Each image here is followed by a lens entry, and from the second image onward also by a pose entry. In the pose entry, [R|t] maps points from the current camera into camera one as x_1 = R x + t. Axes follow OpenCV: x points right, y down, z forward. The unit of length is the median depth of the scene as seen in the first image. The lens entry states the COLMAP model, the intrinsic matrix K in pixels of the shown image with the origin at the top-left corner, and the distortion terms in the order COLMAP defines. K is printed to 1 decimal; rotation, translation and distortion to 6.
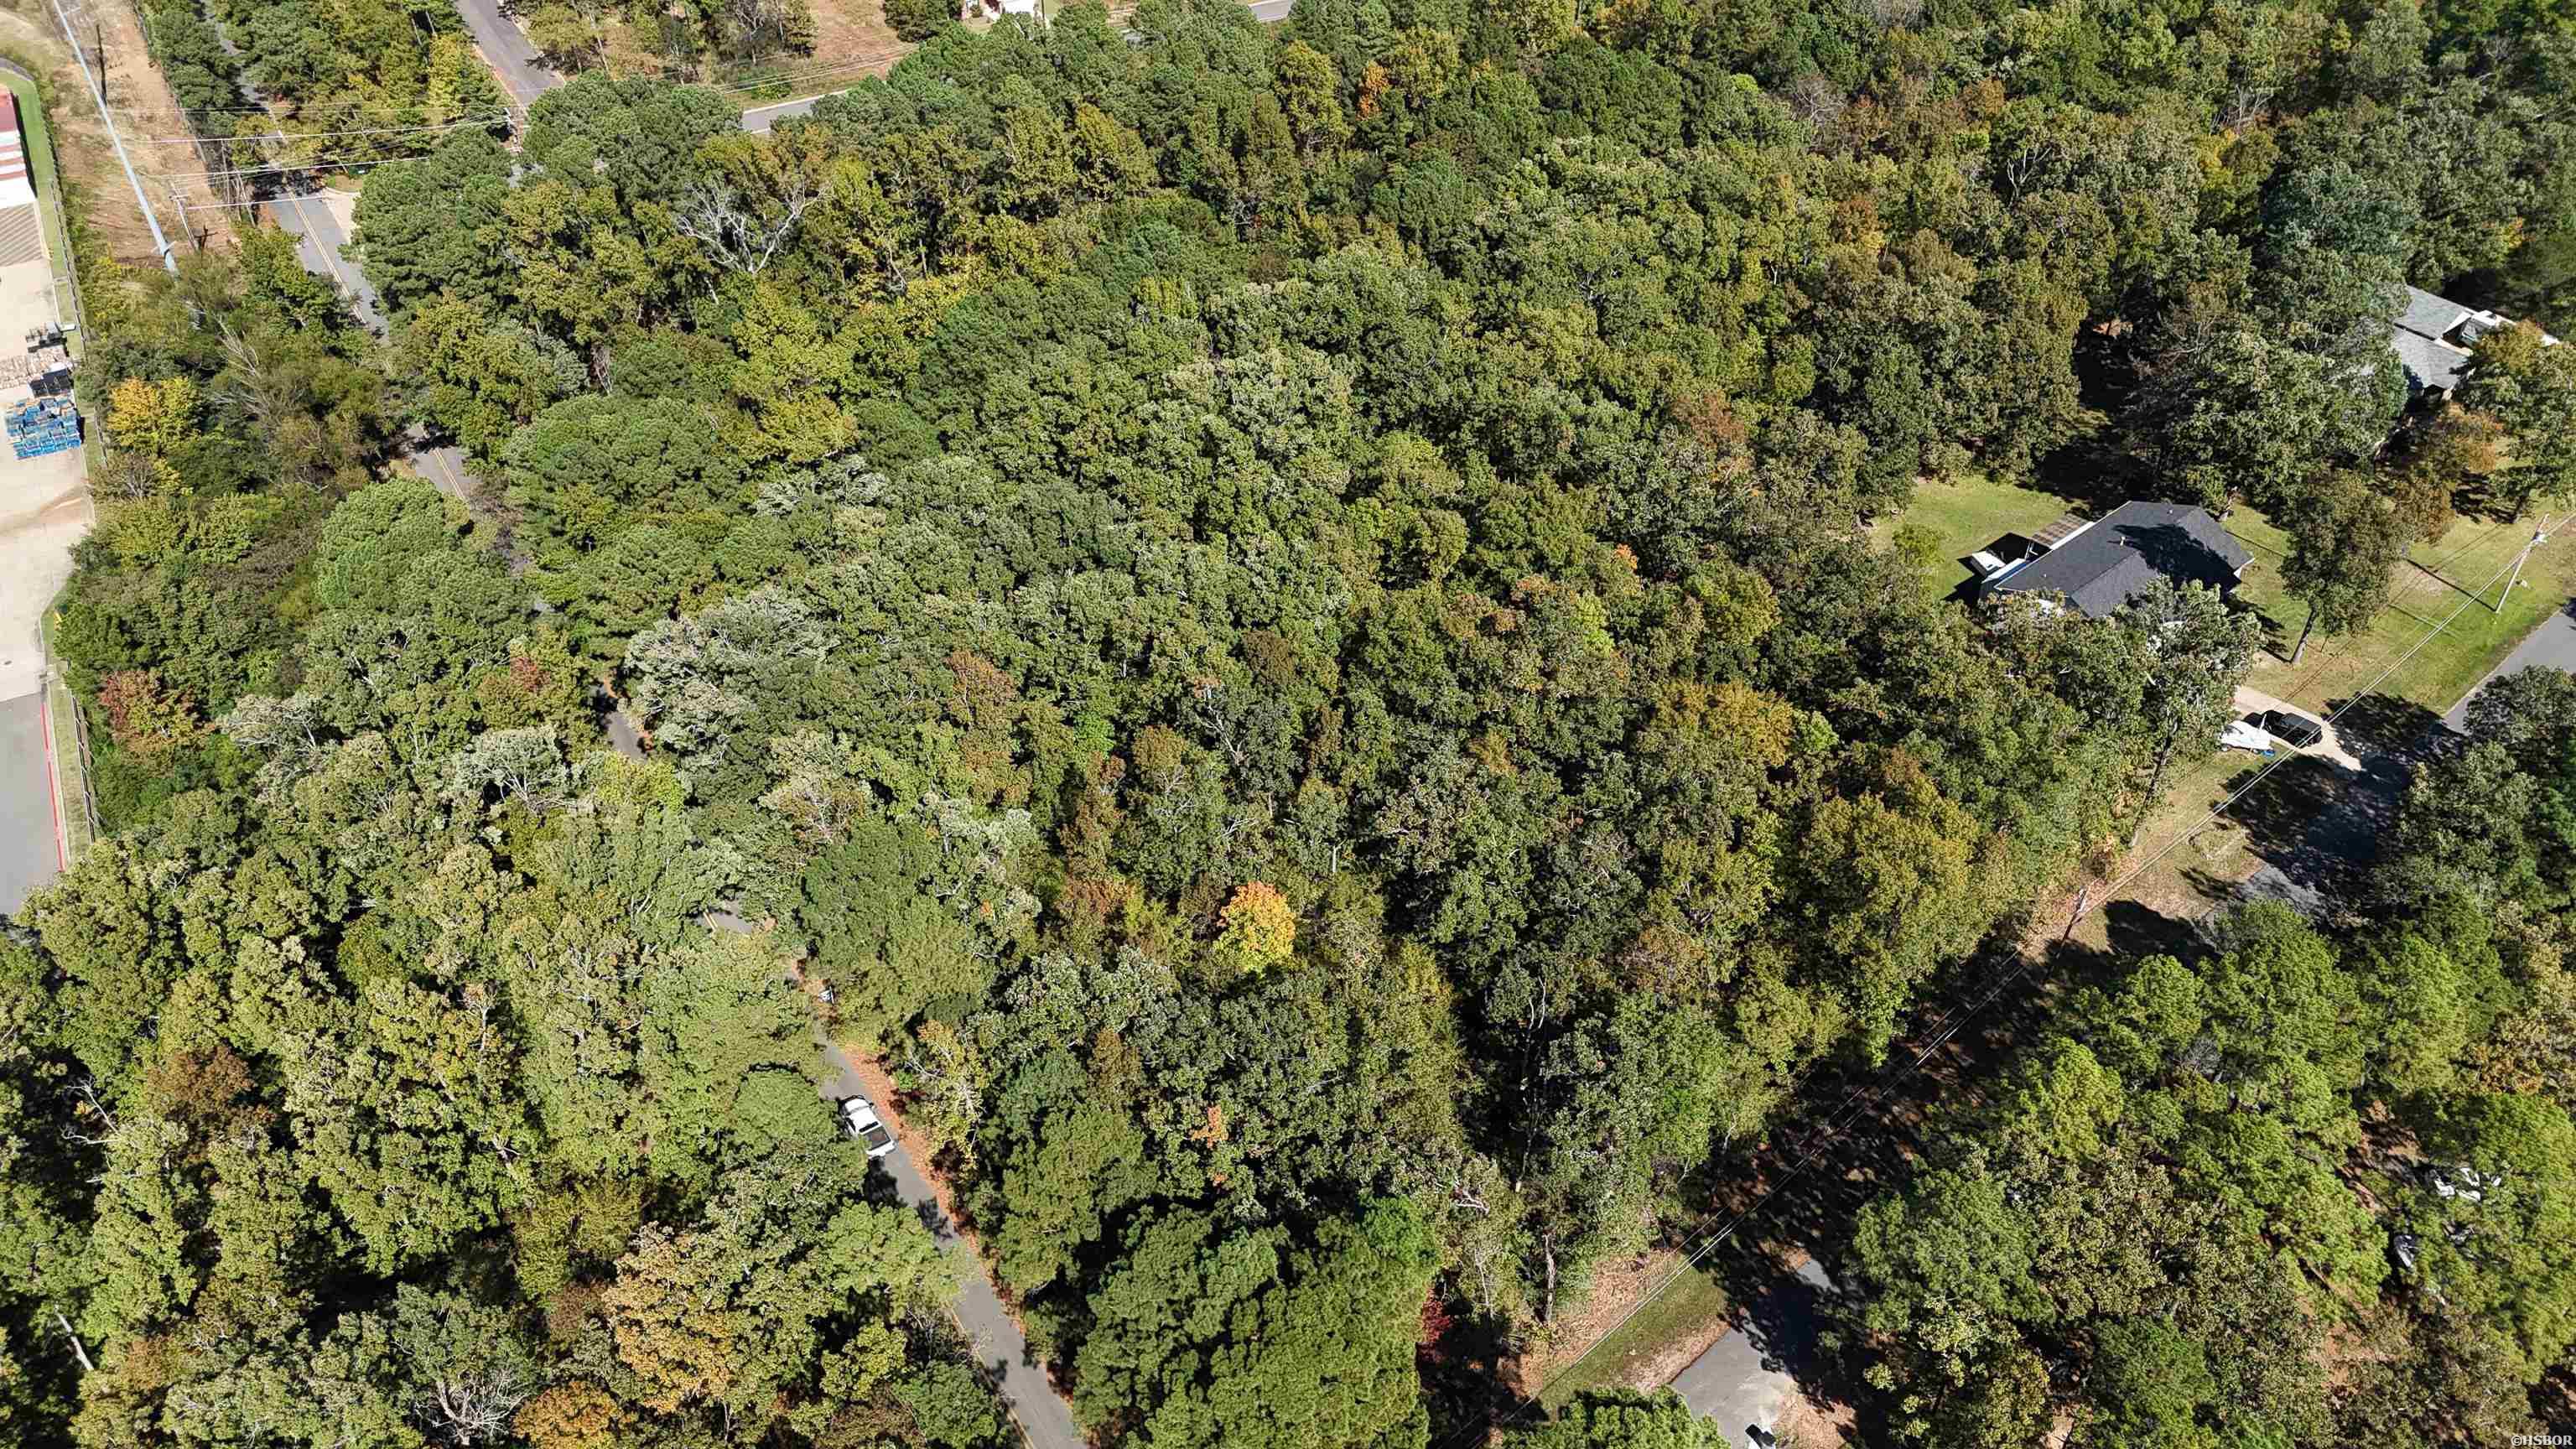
lens RADIAL K [[1899.7, 0, 1288.0], [0, 1899.7, 724.5], [0, 0, 1]] dist [0.070339, -0.062508]
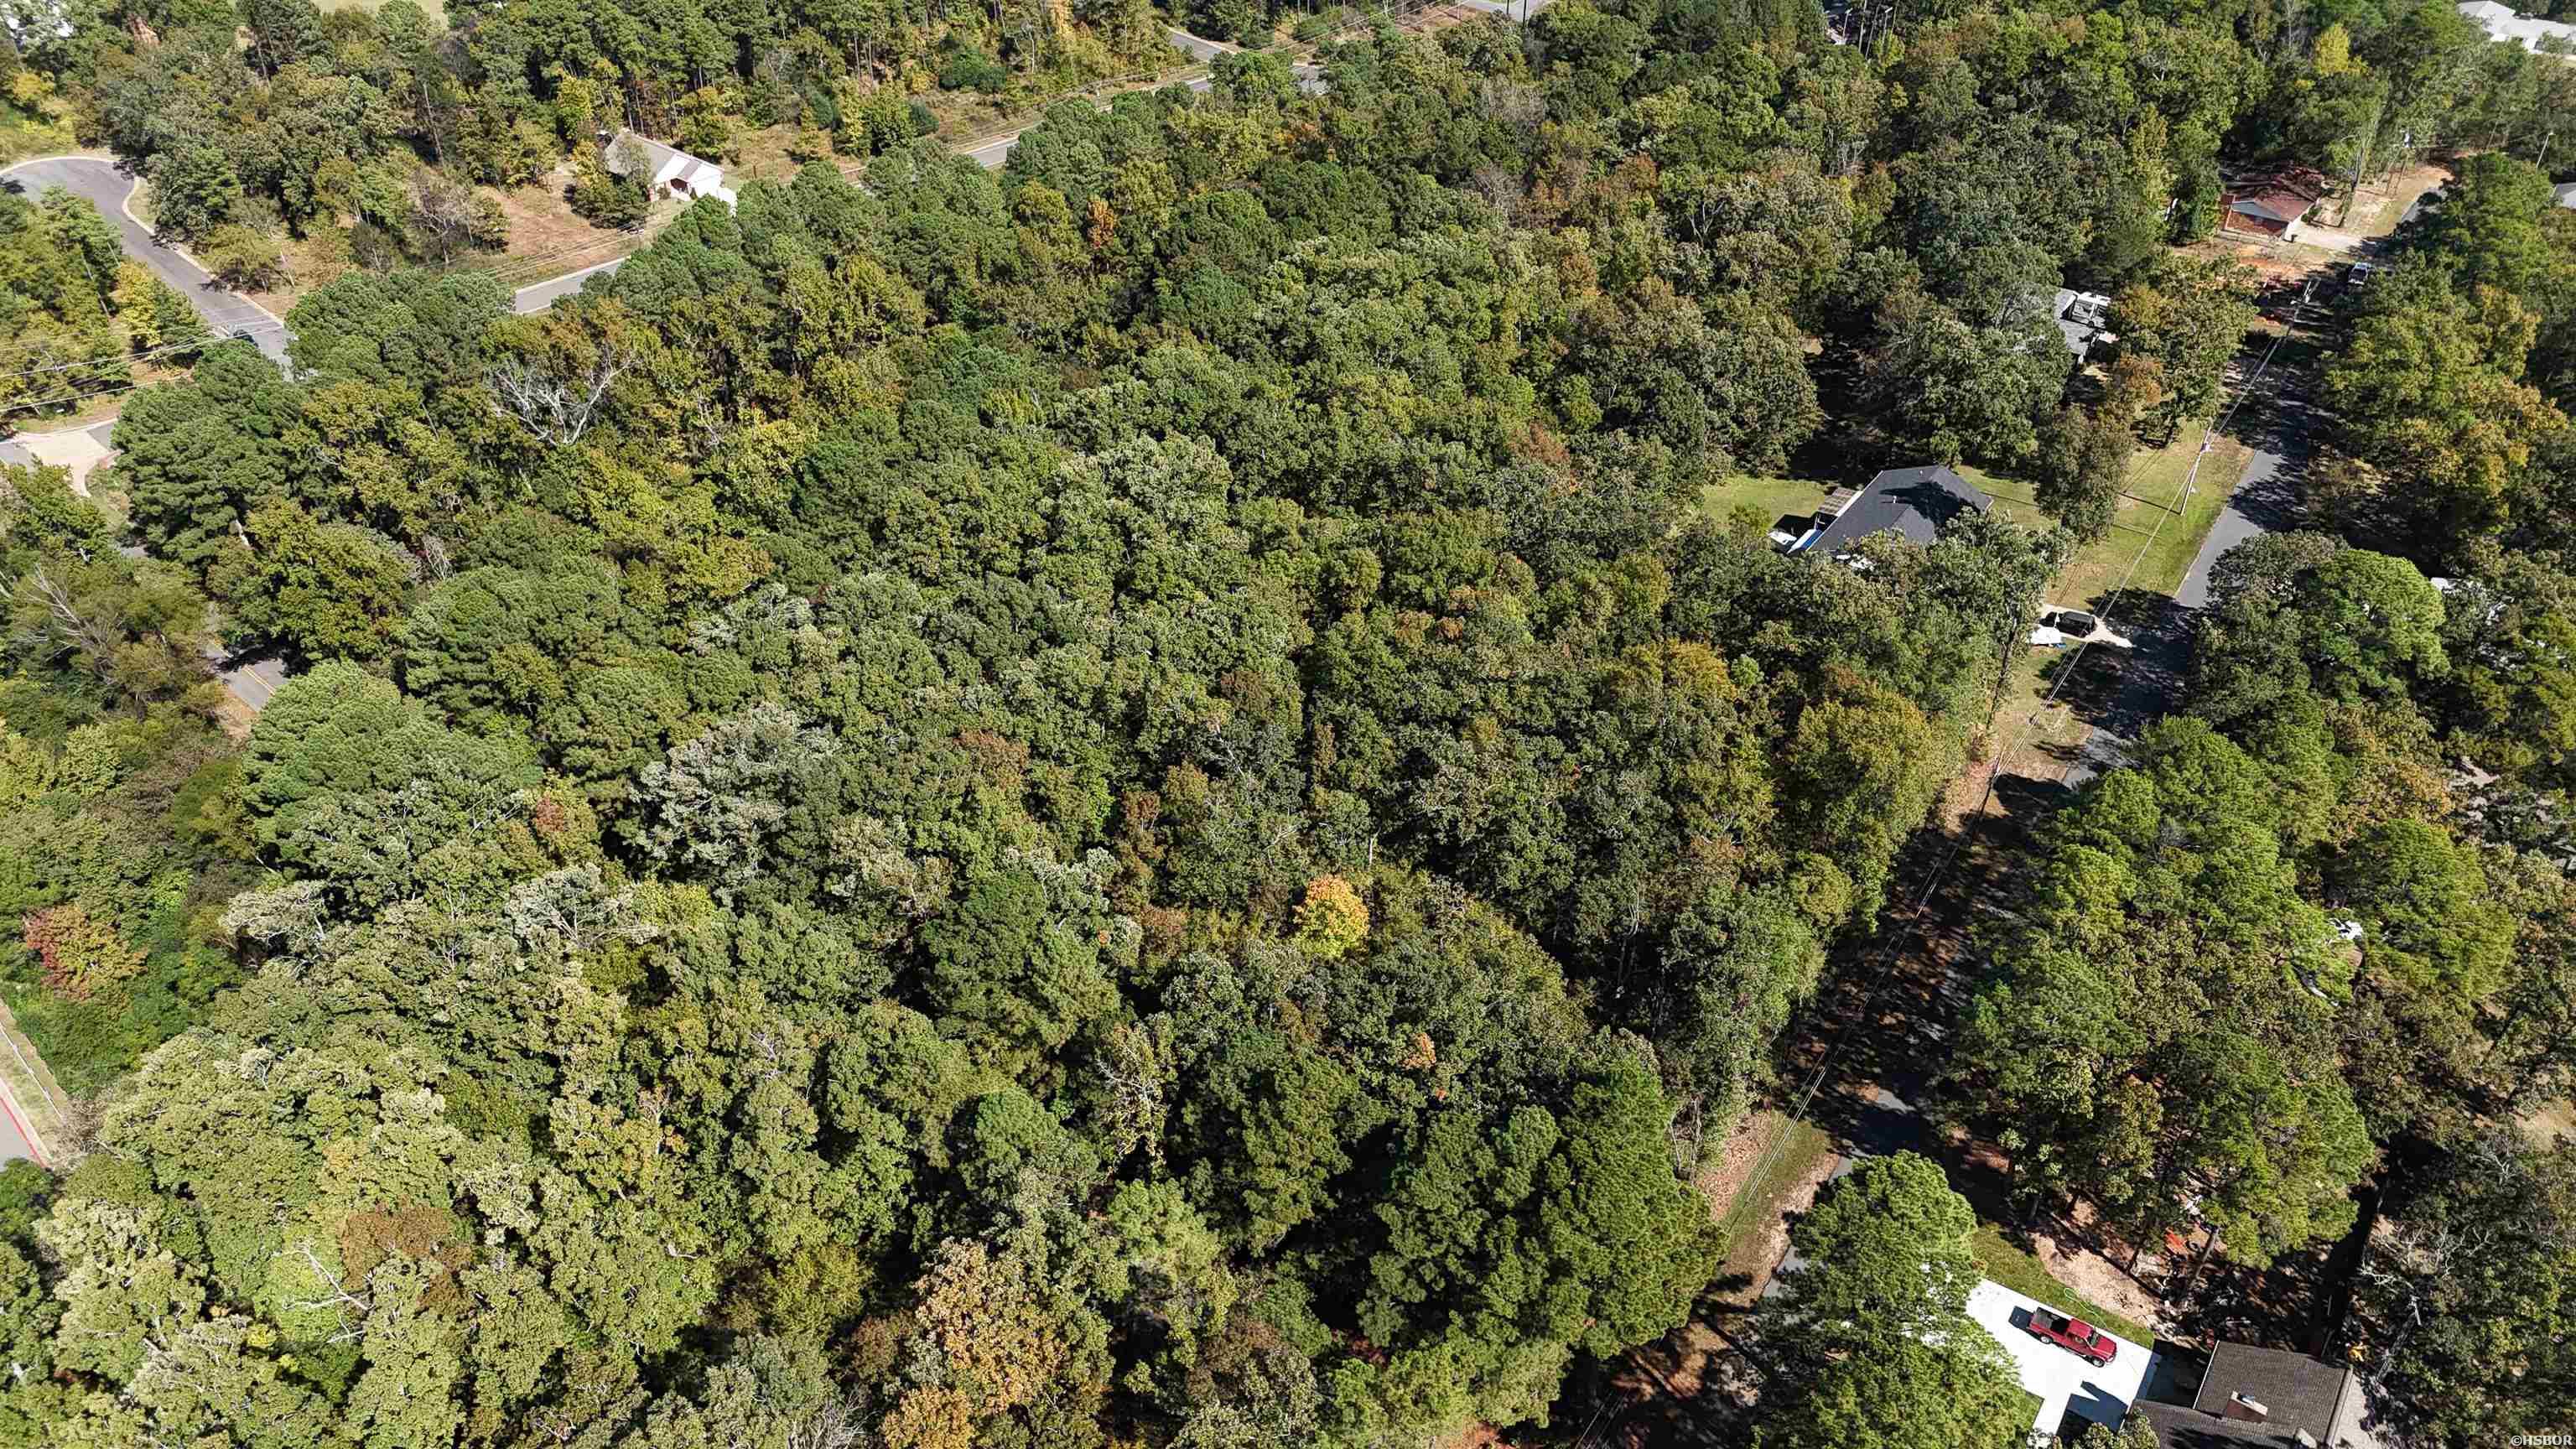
lens RADIAL K [[1899.7, 0, 1288.0], [0, 1899.7, 724.5], [0, 0, 1]] dist [0.070339, -0.062508]
pose [[0.962995, -0.158112, 0.218268, -0.202204], [0.175435, 0.982519, -0.062289, 0.047767], [-0.204603, 0.098276, 0.973899, -0.056646]]
